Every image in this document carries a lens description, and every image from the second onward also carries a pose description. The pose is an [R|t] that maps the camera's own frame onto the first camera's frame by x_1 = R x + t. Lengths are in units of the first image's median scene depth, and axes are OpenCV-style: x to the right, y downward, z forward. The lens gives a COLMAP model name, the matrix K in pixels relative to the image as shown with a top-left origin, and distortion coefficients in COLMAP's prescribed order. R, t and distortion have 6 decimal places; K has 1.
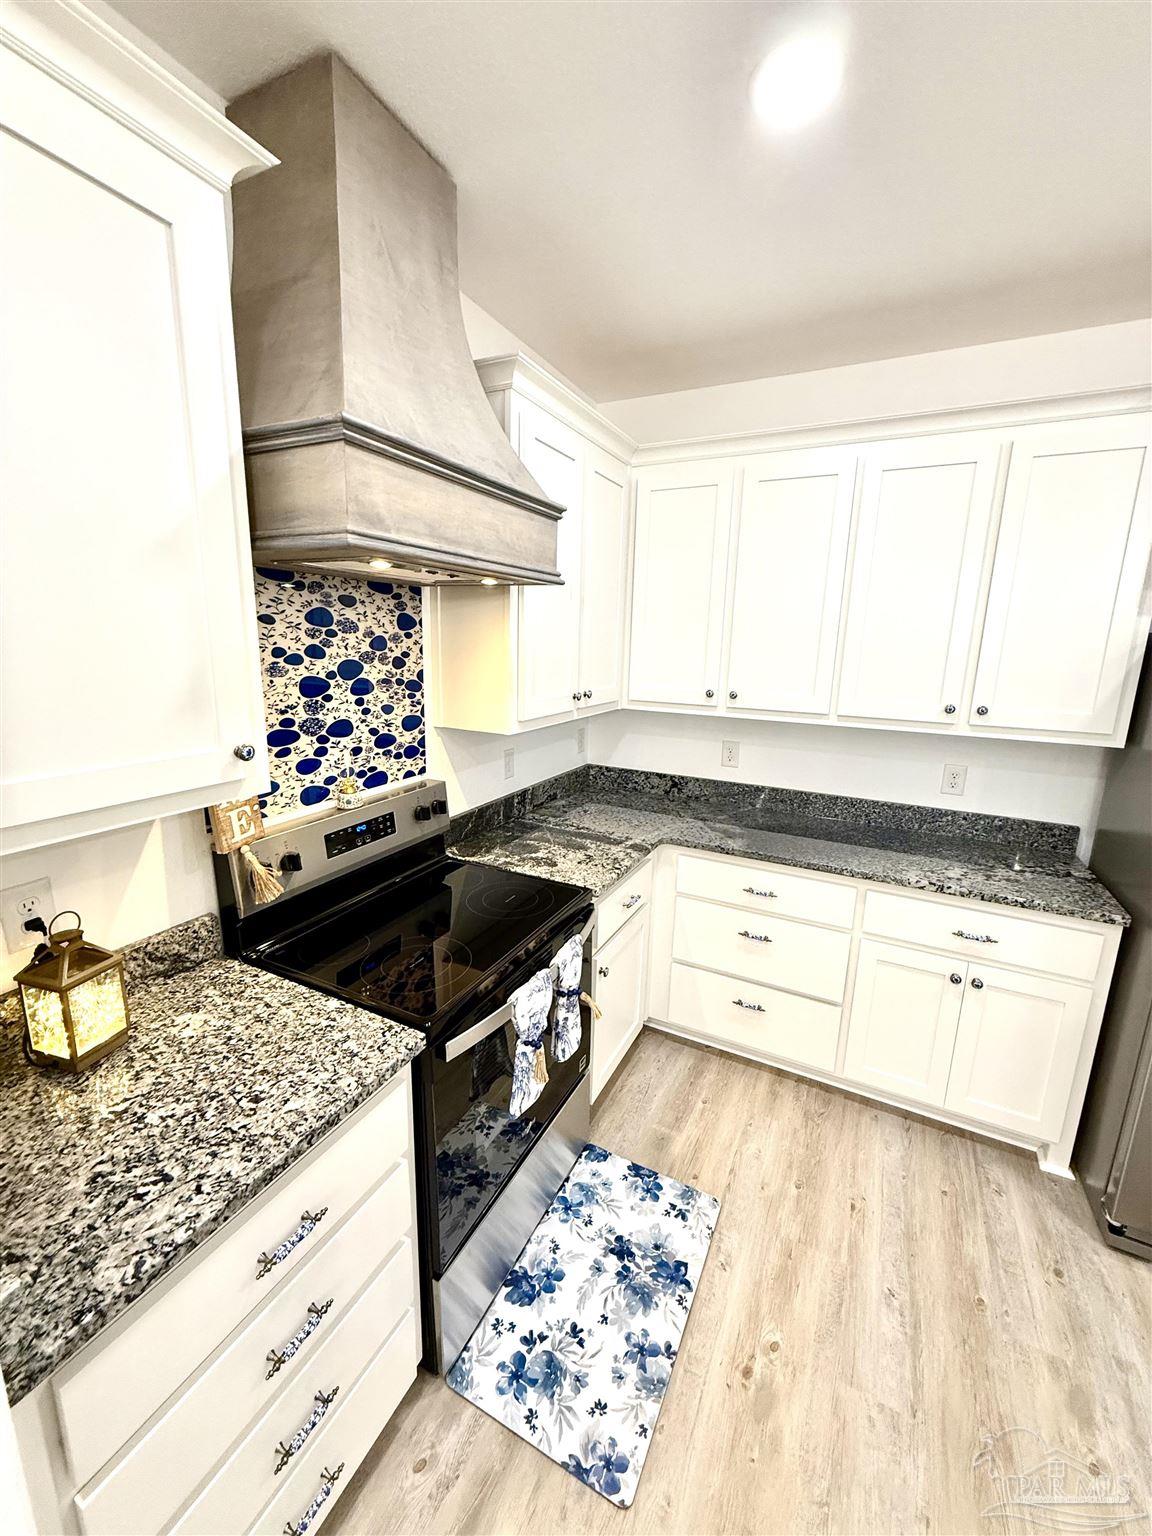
lens RADIAL K [[609.9, 0, 575.5], [0, 609.9, 763.5], [0, 0, 1]] dist [0.001151, -0.000345]
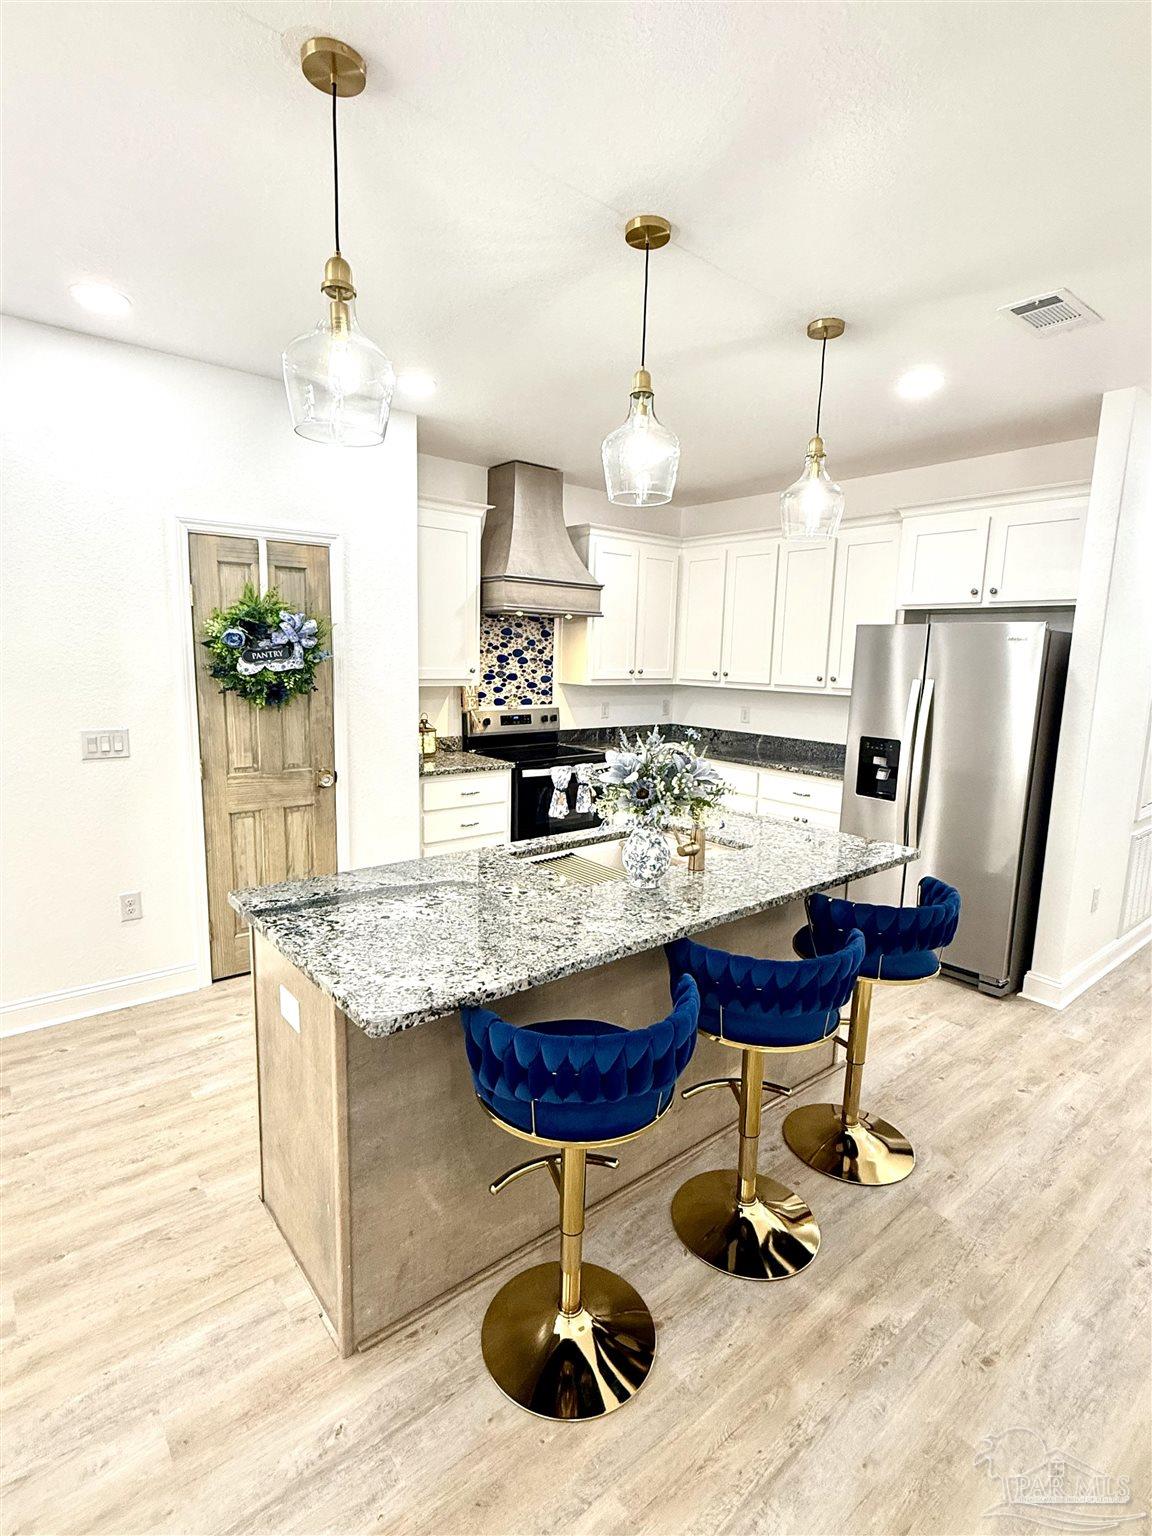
lens RADIAL K [[745.1, 0, 575.4], [0, 745.1, 765.1], [0, 0, 1]] dist [-0.000594, 0.000019]
pose [[0.916443, 0.059143, -0.395770, 1.060821], [-0.085947, 0.995028, -0.050324, 0.427752], [0.390826, 0.080134, 0.916970, -1.626414]]
